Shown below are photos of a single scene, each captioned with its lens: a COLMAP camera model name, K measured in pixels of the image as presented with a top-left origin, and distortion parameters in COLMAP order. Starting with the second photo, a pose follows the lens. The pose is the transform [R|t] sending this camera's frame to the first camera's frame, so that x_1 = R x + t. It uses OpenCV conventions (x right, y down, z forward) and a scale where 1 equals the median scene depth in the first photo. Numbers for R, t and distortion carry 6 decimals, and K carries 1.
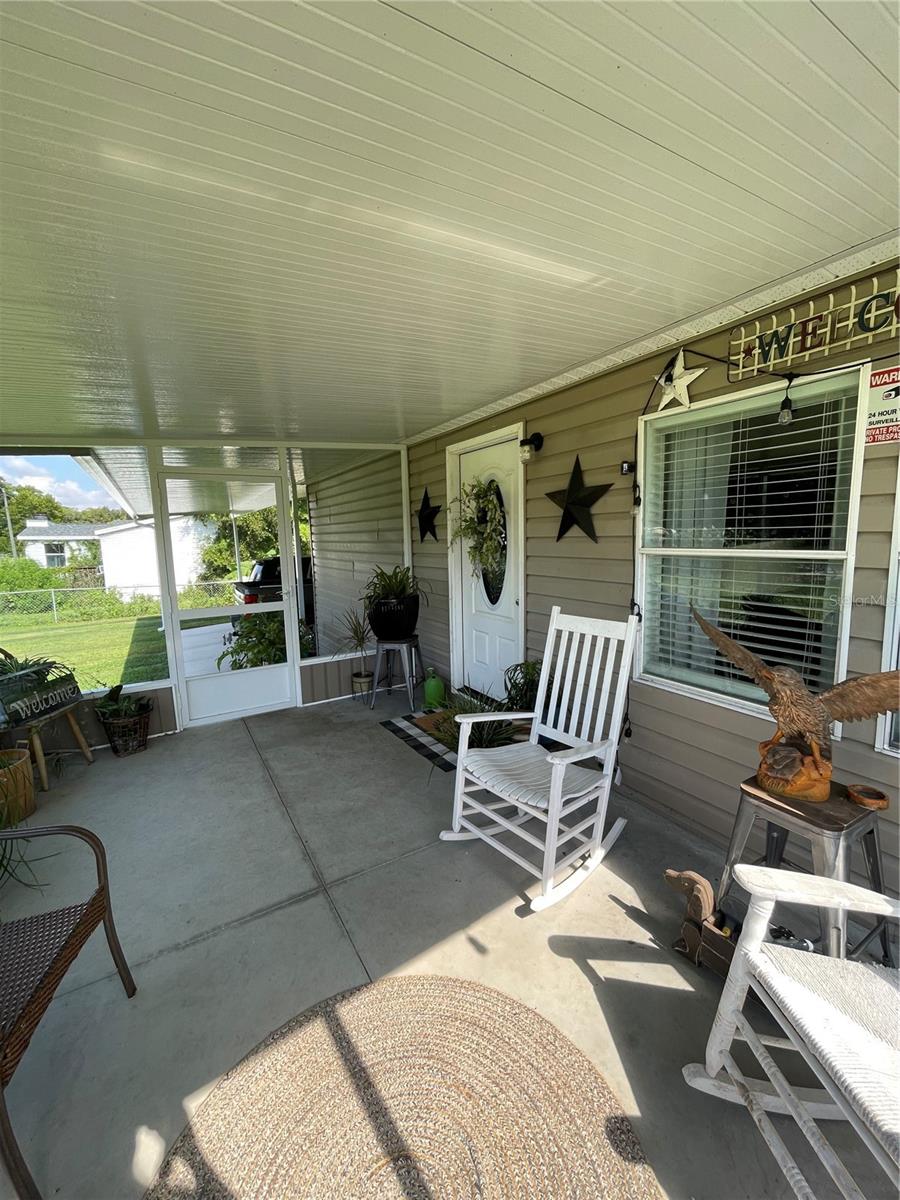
lens RADIAL K [[487.5, 0, 441.2], [0, 487.5, 598.7], [0, 0, 1]] dist [-0.000653, 0.000314]
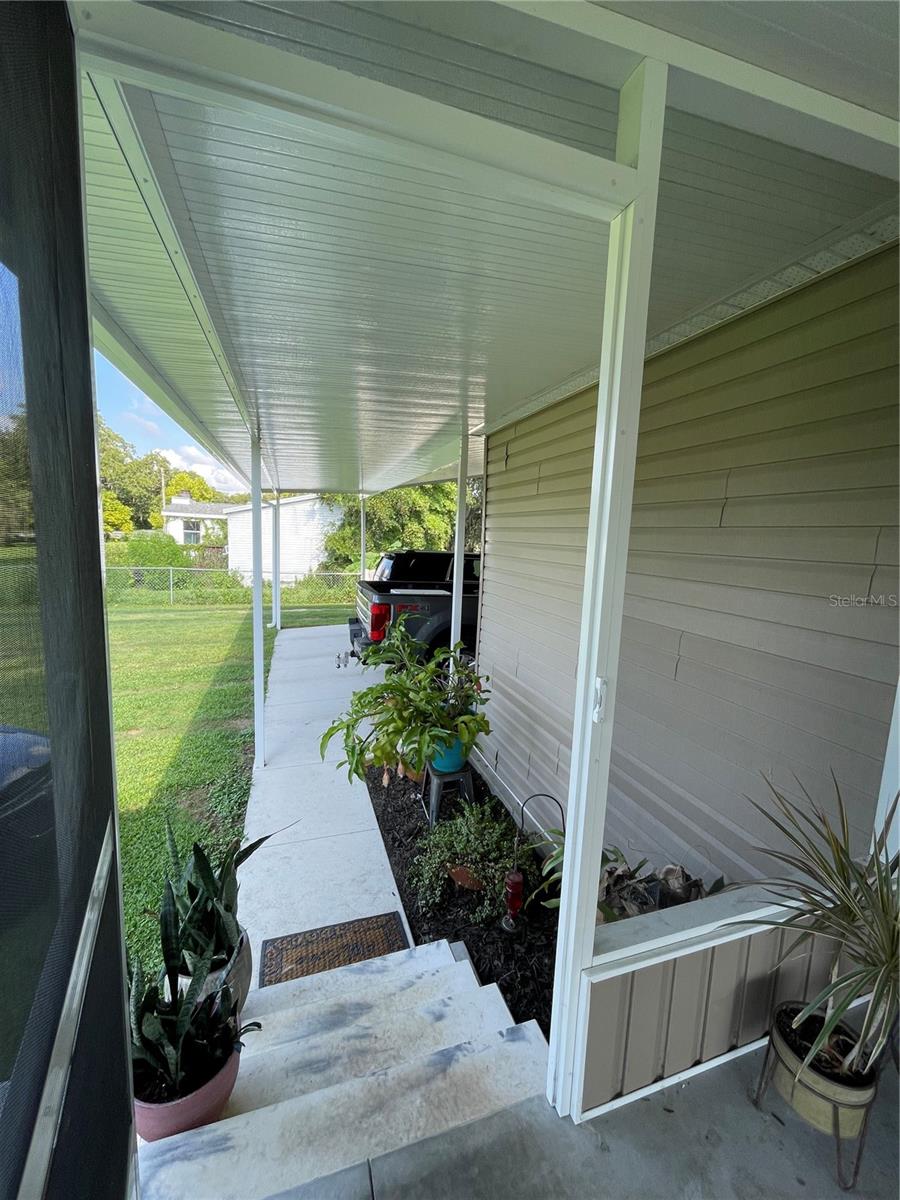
lens RADIAL K [[487.5, 0, 449.7], [0, 487.5, 600.4], [0, 0, 1]] dist [-0.000653, 0.000314]
pose [[0.975302, 0.091779, -0.200904, -0.065889], [-0.091201, 0.995758, 0.012154, -0.012178], [0.201167, 0.006469, 0.979536, 0.145805]]
